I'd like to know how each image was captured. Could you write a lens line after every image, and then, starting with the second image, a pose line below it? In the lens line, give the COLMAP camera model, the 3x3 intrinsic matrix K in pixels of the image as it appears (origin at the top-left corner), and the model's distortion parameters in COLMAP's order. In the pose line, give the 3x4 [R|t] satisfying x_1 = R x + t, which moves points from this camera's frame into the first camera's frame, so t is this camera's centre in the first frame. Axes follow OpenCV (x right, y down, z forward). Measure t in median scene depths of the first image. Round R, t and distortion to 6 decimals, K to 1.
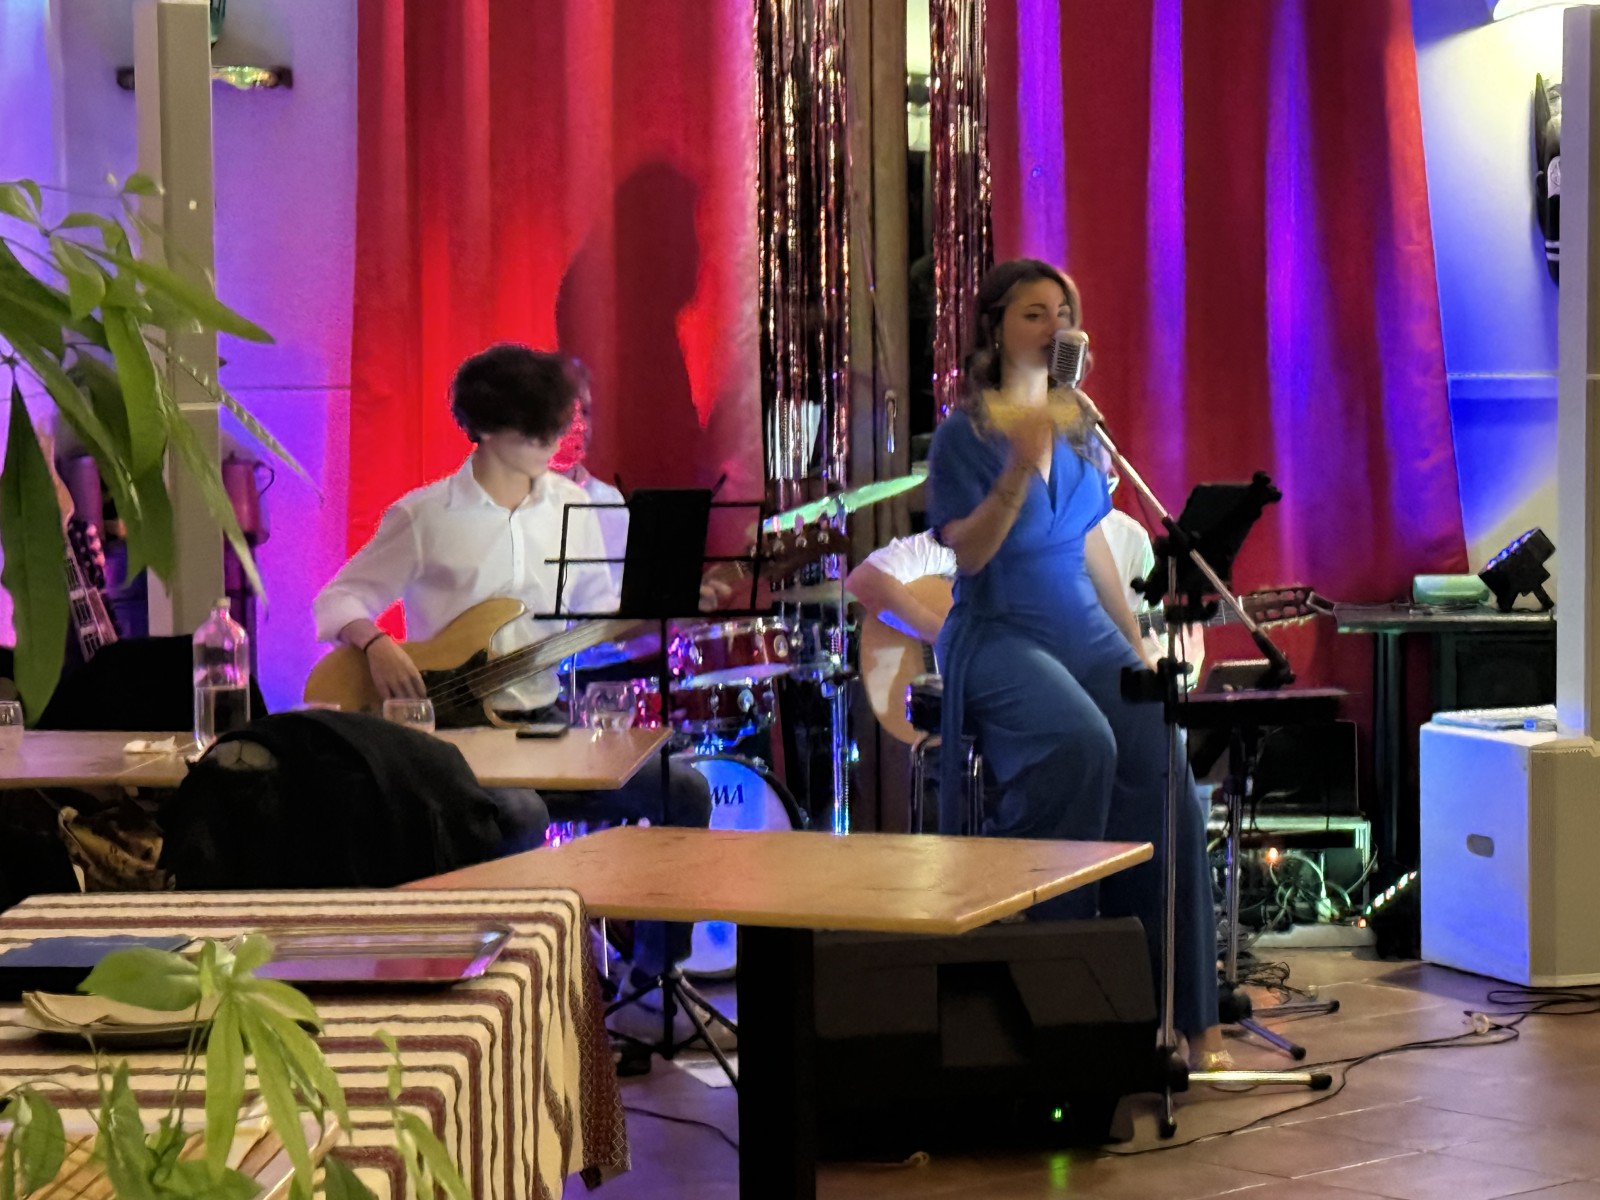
lens RADIAL K [[4788.6, 0, 800.2], [0, 4788.6, 592.9], [0, 0, 1]] dist [0.325146, 0.000000]
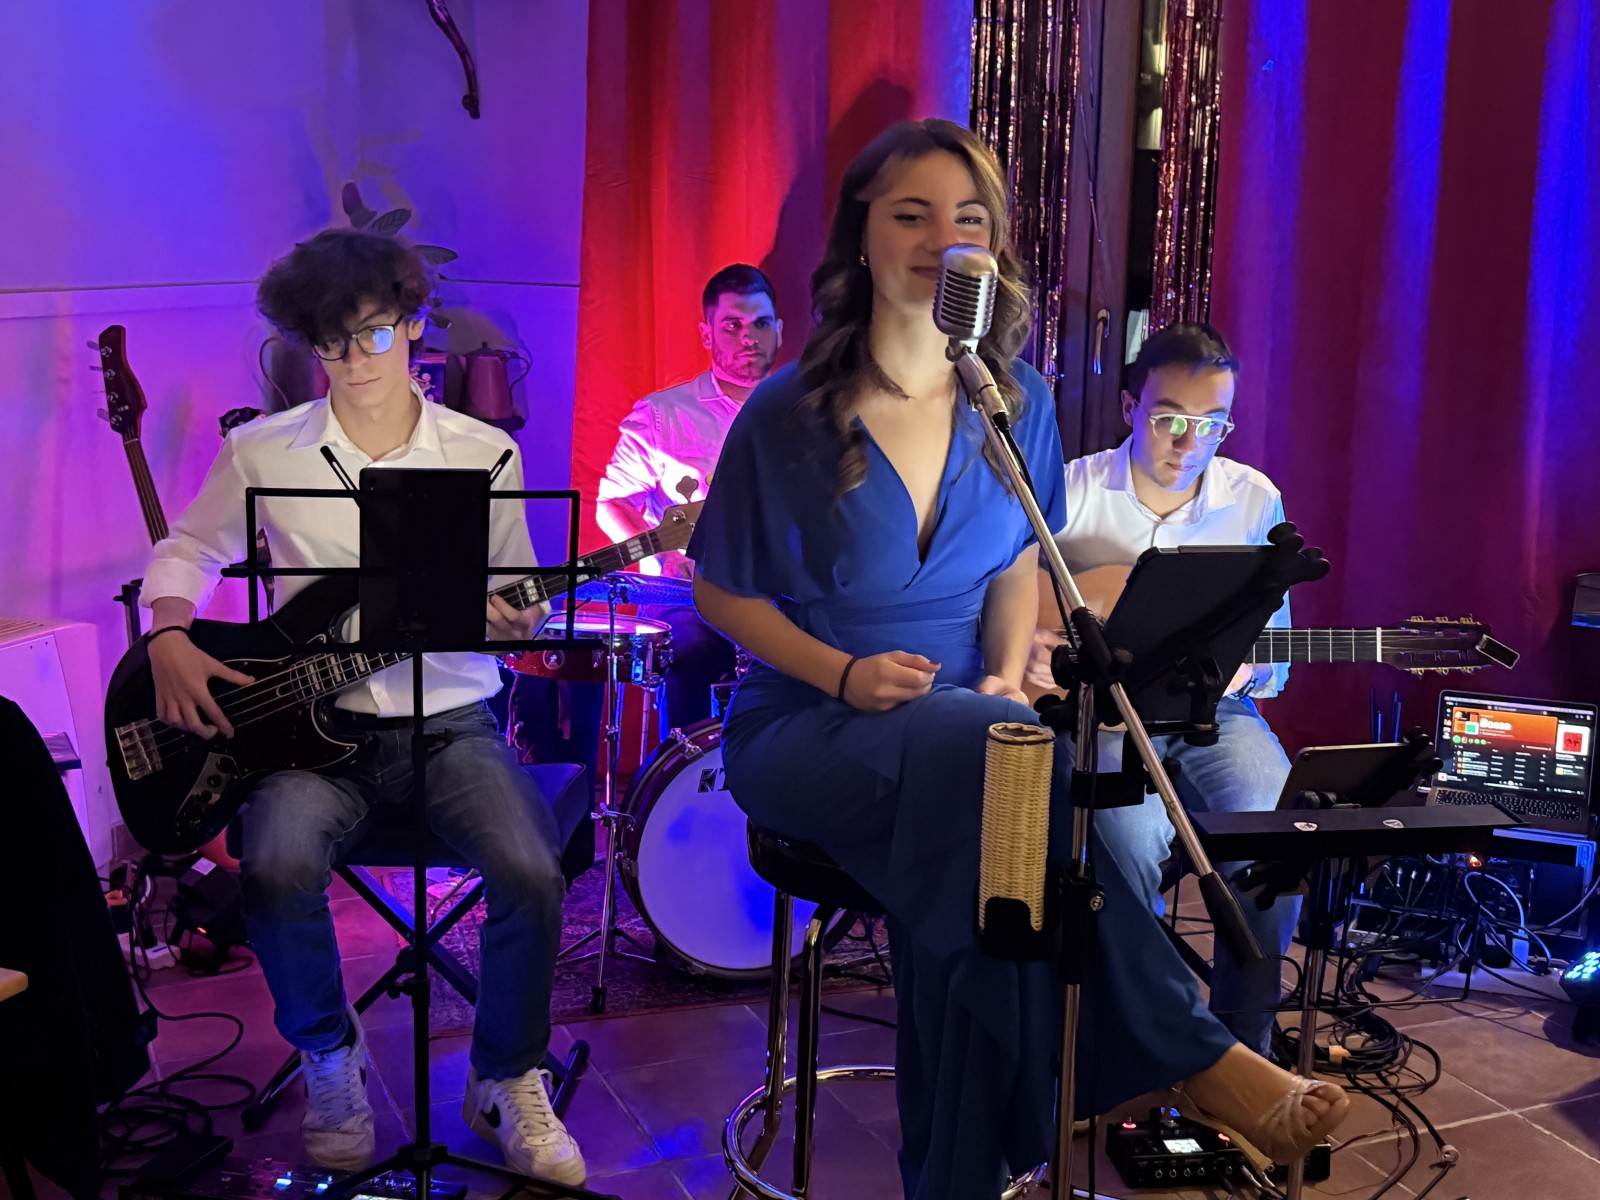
lens RADIAL K [[1916.8, 0, 809.5], [0, 1916.8, 573.3], [0, 0, 1]] dist [0.157825, 0.000000]
pose [[0.946697, 0.084817, -0.310759, 0.100785], [-0.048707, 0.991312, 0.122182, -0.039186], [0.318422, -0.100533, 0.942603, 0.698710]]
